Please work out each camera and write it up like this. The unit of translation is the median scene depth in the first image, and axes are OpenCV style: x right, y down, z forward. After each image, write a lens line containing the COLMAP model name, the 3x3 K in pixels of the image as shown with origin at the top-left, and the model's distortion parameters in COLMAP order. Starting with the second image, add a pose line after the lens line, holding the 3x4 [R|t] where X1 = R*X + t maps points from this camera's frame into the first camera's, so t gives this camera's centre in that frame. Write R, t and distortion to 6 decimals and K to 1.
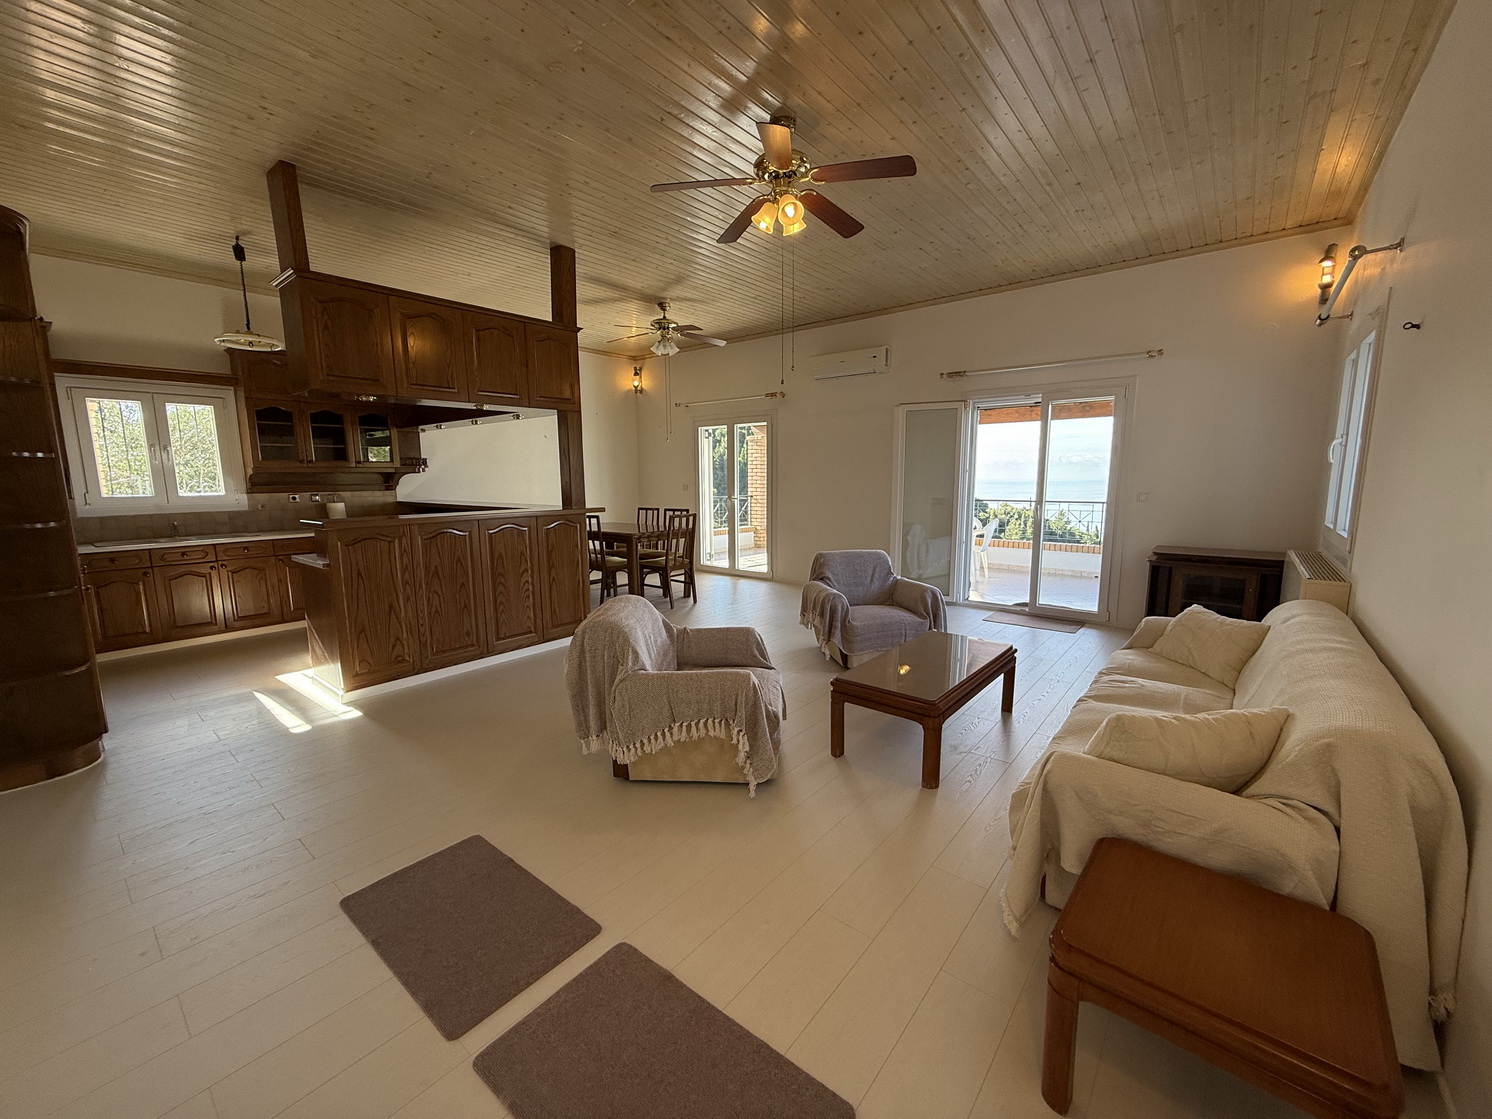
lens RADIAL K [[593.8, 0, 738.2], [0, 593.8, 560.7], [0, 0, 1]] dist [0.001168, -0.000263]
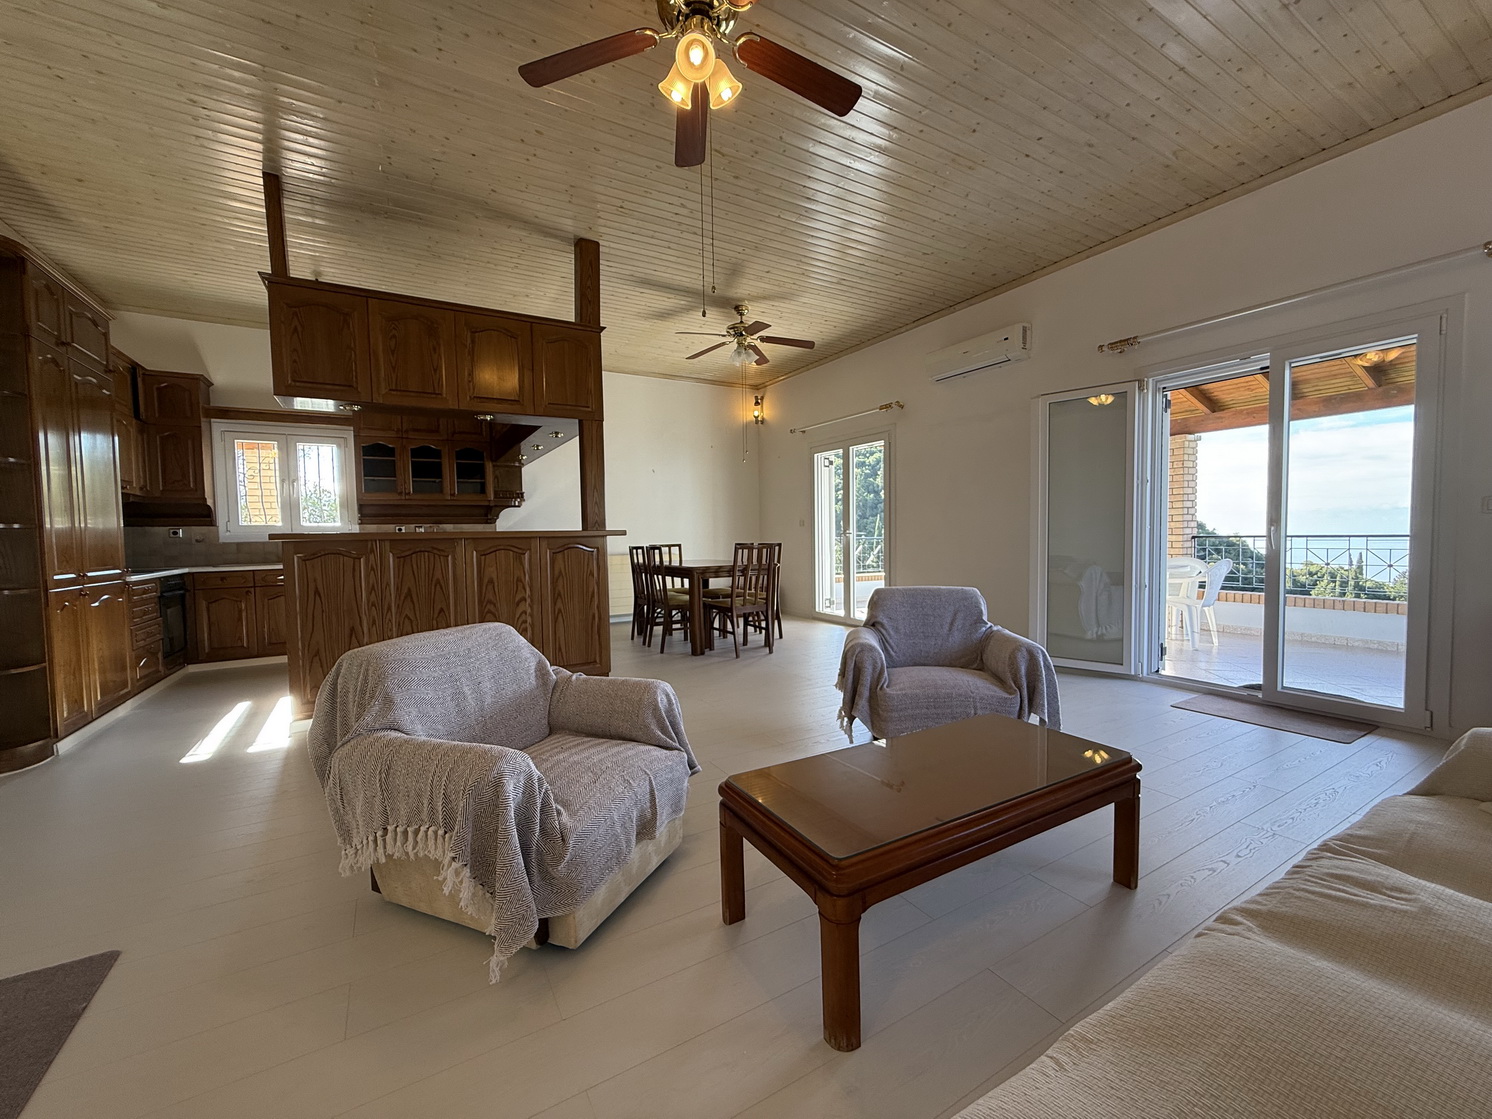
lens RADIAL K [[593.8, 0, 740.2], [0, 593.8, 561.1], [0, 0, 1]] dist [0.001168, -0.000263]
pose [[0.940591, 0.008568, -0.339435, 0.214116], [-0.039957, 0.995529, -0.085593, 0.020281], [0.337184, 0.094071, 0.936727, 0.257148]]
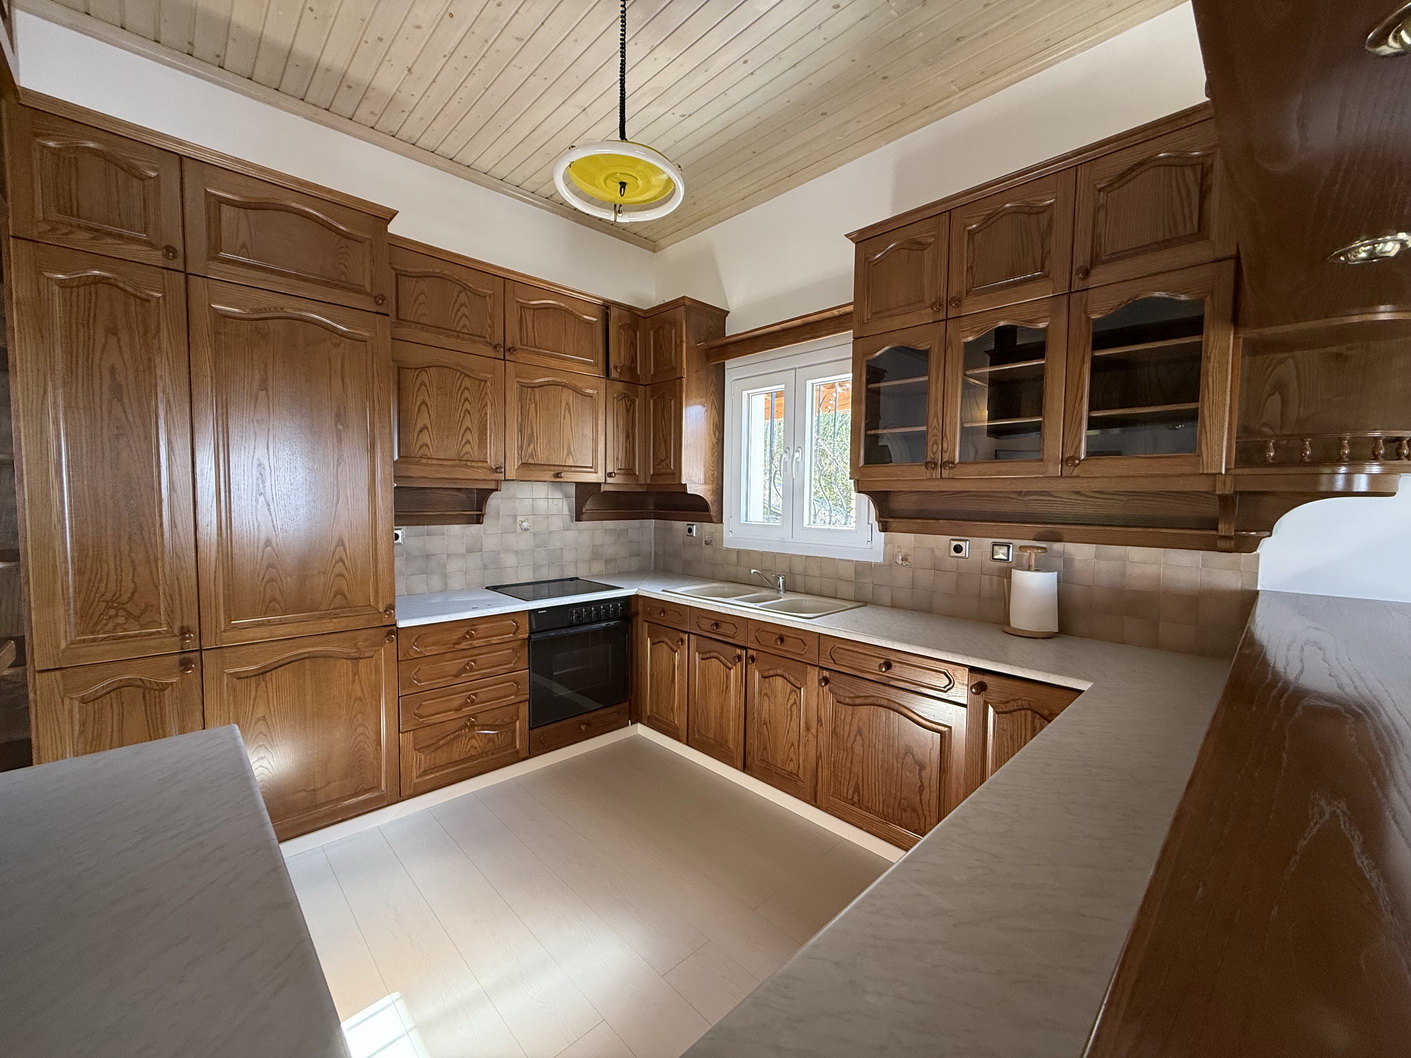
lens RADIAL K [[561.5, 0, 703.8], [0, 561.5, 531.4], [0, 0, 1]] dist [0.001168, -0.000263]
pose [[-0.107196, 0.070155, -0.991760, -0.362539], [-0.152622, 0.984524, 0.086139, -0.146660], [0.982454, 0.160598, -0.094829, 0.998846]]
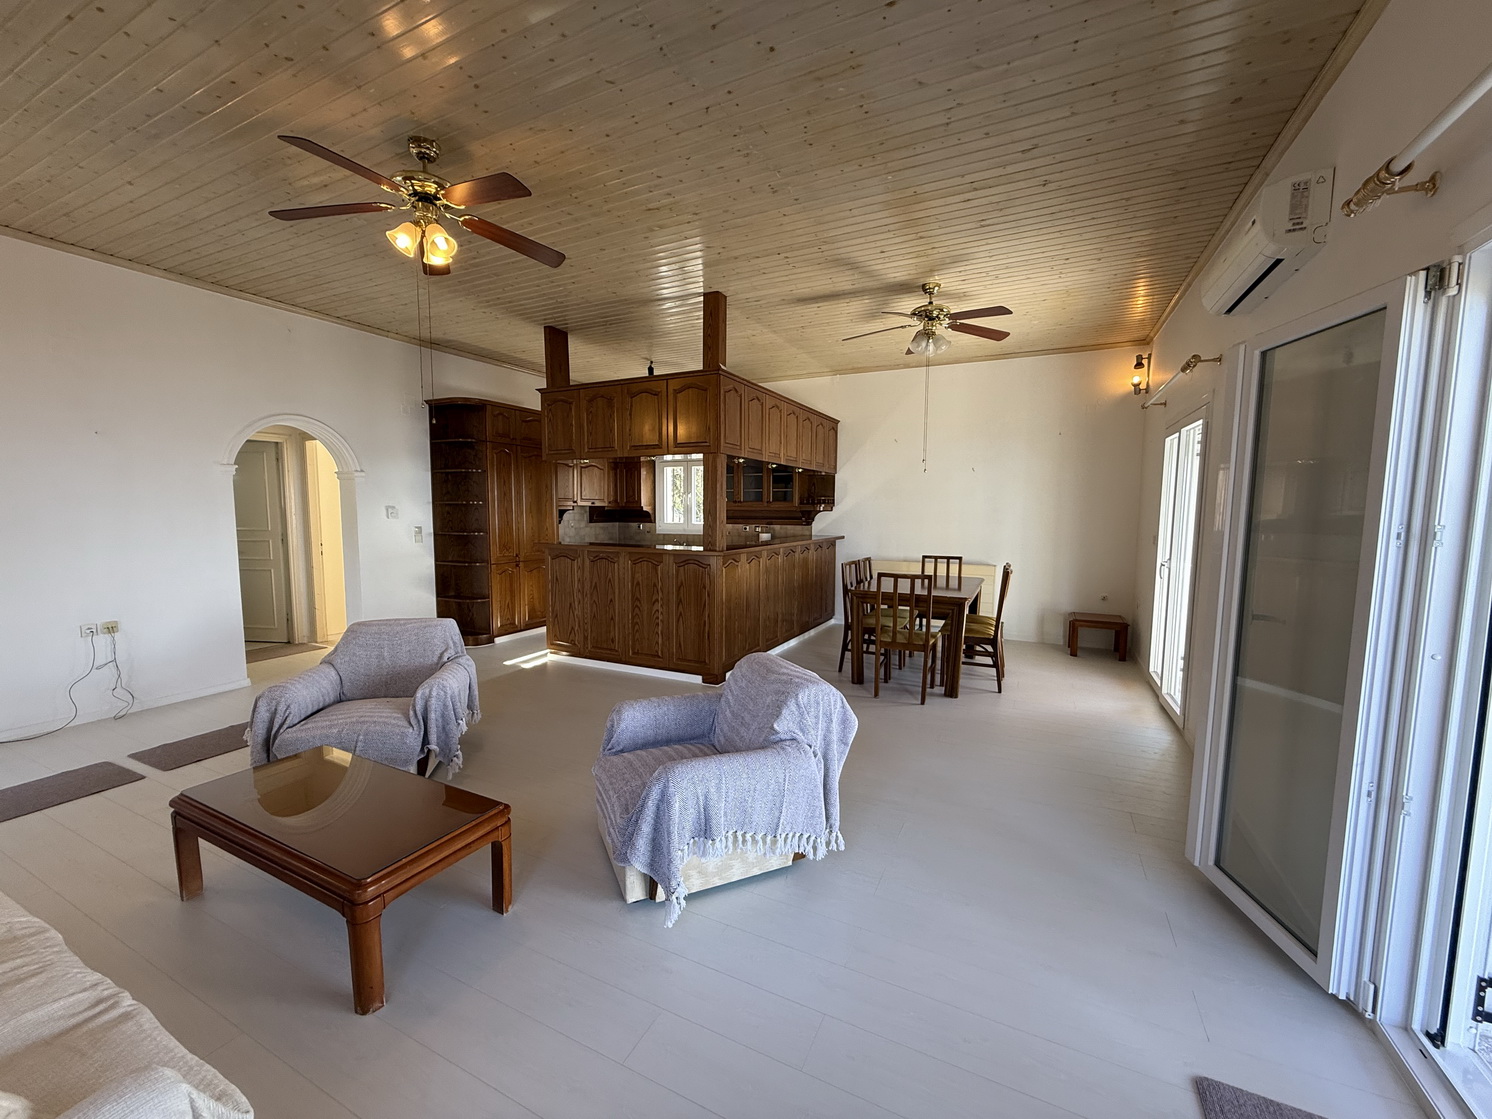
lens RADIAL K [[593.8, 0, 746.3], [0, 593.8, 563.8], [0, 0, 1]] dist [0.001168, -0.000263]
pose [[0.241070, 0.099877, -0.965355, 0.678864], [-0.146851, 0.986991, 0.065443, -0.134331], [0.959333, 0.125987, 0.252601, 0.784310]]
